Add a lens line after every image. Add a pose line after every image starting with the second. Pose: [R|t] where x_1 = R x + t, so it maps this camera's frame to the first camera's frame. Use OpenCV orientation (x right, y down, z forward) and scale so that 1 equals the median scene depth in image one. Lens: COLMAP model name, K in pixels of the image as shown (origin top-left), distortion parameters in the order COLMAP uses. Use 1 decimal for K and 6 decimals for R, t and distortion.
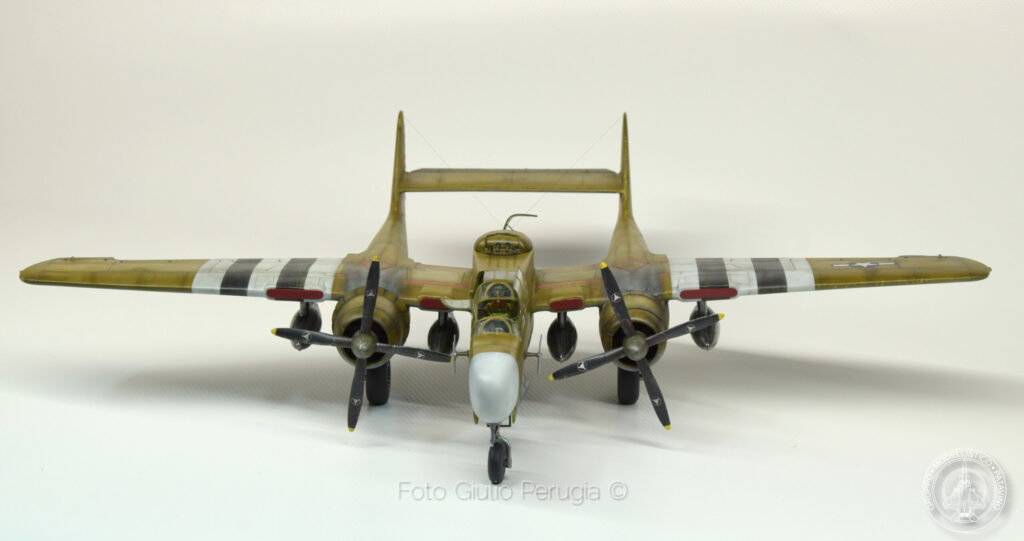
lens RADIAL K [[2333.3, 0, 518.1], [0, 2333.3, 265.0], [0, 0, 1]] dist [-0.030832, 0.000000]
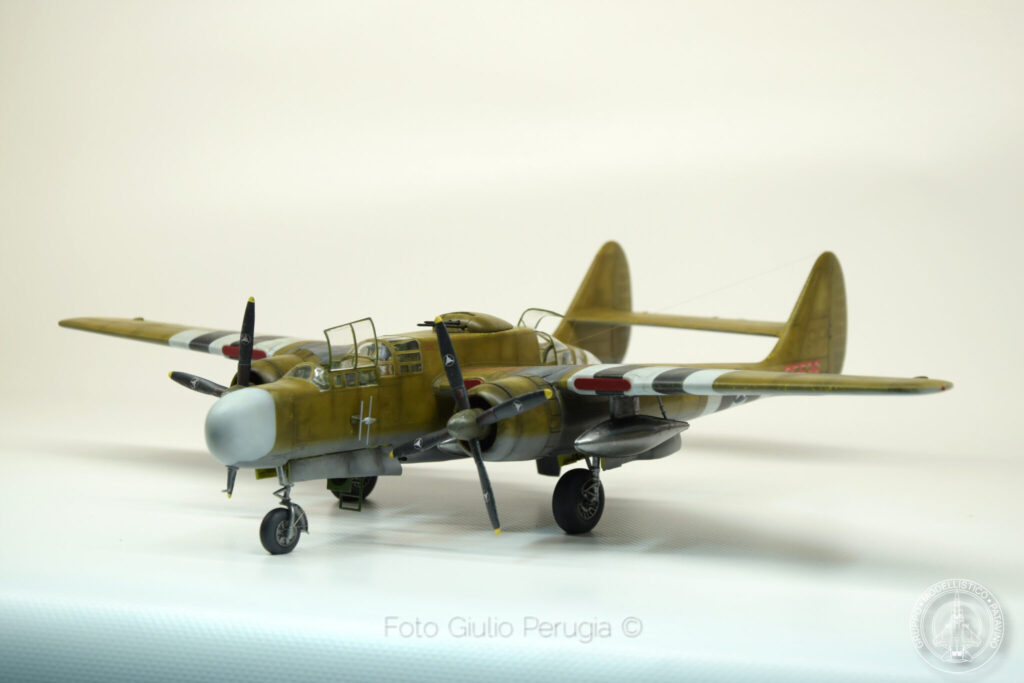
lens RADIAL K [[2321.4, 0, 515.6], [0, 2321.4, 337.3], [0, 0, 1]] dist [-0.034053, 0.000000]
pose [[0.786330, 0.063570, -0.614528, 0.548872], [-0.174679, 0.976982, -0.122449, 0.099483], [0.592598, 0.203631, 0.779334, 0.355869]]
